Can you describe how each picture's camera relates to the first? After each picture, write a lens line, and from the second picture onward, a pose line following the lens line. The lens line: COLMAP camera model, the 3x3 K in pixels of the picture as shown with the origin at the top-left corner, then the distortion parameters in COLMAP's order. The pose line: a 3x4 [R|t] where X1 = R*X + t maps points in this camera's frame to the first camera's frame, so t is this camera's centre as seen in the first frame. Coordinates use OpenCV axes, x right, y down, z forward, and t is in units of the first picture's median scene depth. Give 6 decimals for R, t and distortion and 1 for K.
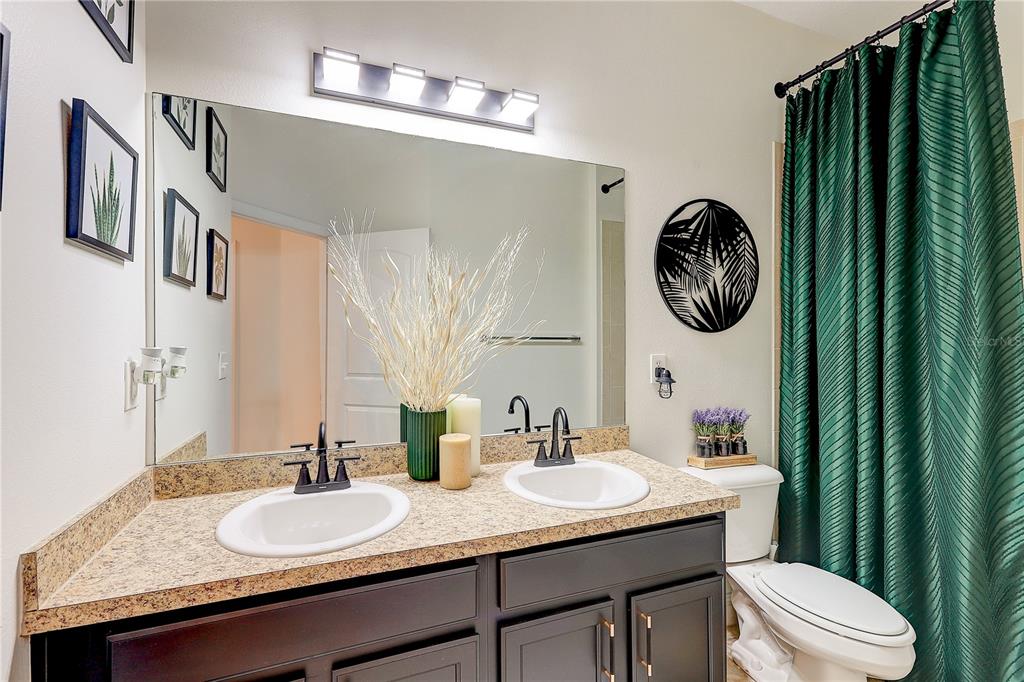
lens RADIAL K [[455.7, 0, 504.0], [0, 455.7, 340.3], [0, 0, 1]] dist [0.013834, 0.000922]
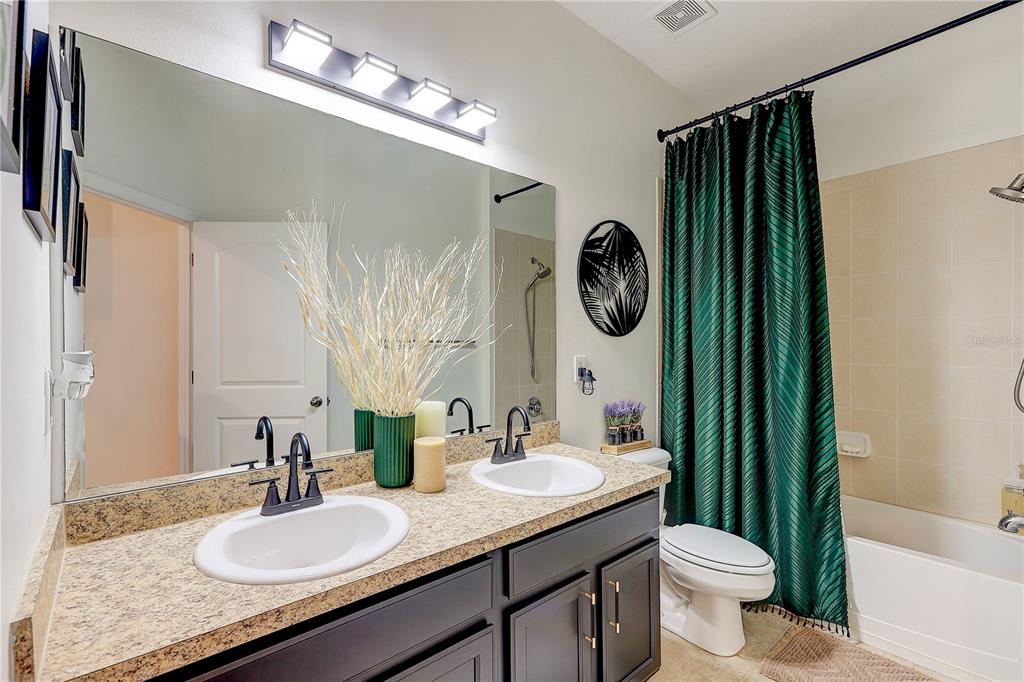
lens RADIAL K [[455.7, 0, 513.6], [0, 455.7, 343.0], [0, 0, 1]] dist [0.013834, 0.000922]
pose [[0.942398, 0.000567, 0.334492, -0.227831], [-0.000377, 1.000000, -0.000634, -0.000170], [-0.334492, 0.000471, 0.942398, -0.000229]]
